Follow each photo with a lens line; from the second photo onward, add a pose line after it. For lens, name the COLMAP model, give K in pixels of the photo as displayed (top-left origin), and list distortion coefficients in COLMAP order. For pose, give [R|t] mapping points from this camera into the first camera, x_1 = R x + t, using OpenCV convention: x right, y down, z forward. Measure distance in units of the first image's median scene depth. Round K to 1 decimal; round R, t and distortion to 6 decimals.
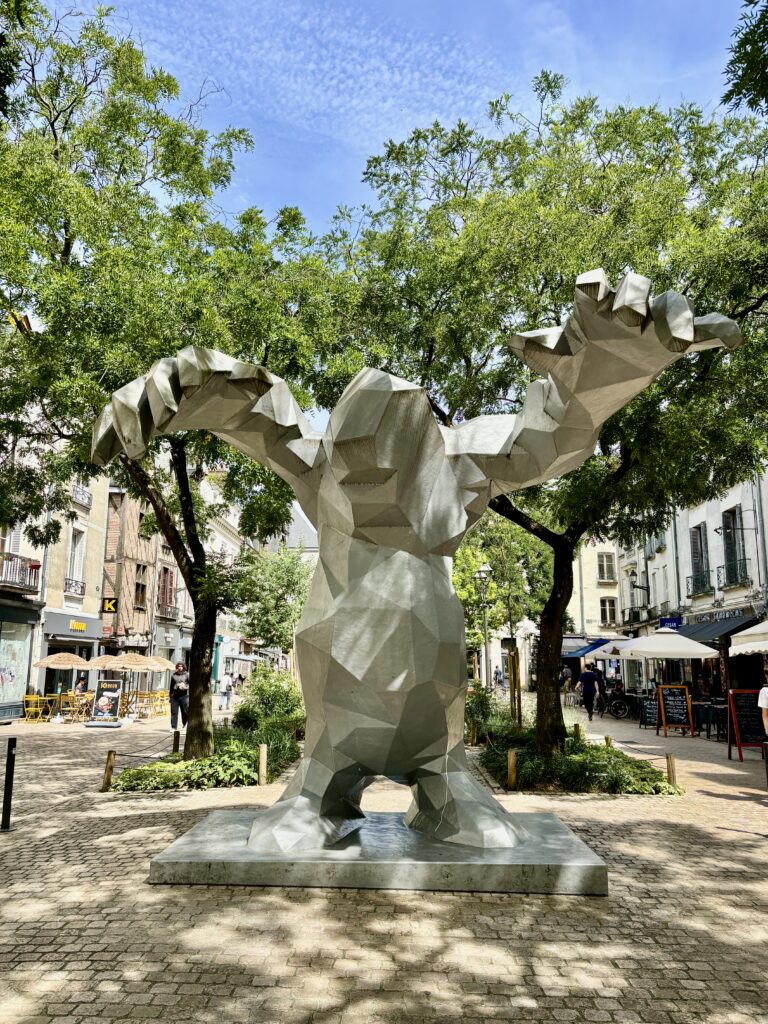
lens RADIAL K [[778.4, 0, 386.0], [0, 778.4, 512.4], [0, 0, 1]] dist [-0.003509, -0.000405]
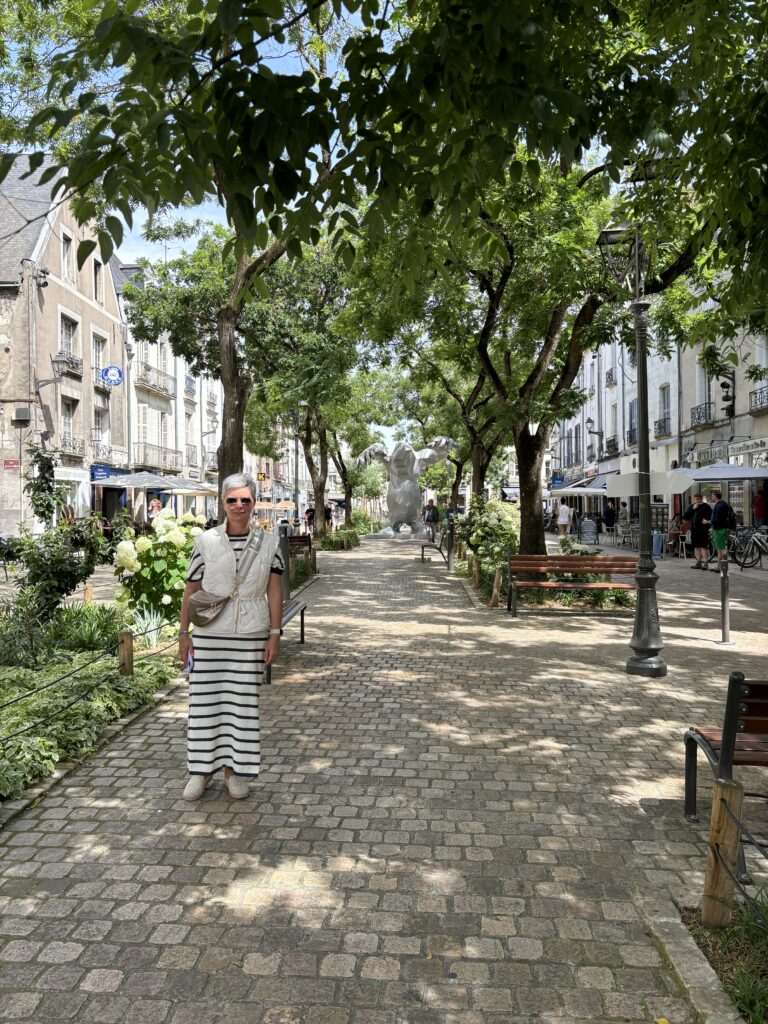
lens RADIAL K [[778.4, 0, 384.1], [0, 778.4, 510.1], [0, 0, 1]] dist [-0.003509, -0.000405]
pose [[0.999888, -0.010452, -0.010754, -0.042448], [0.012300, 0.981815, 0.189443, -0.369743], [0.008579, -0.189554, 0.981833, -2.075215]]
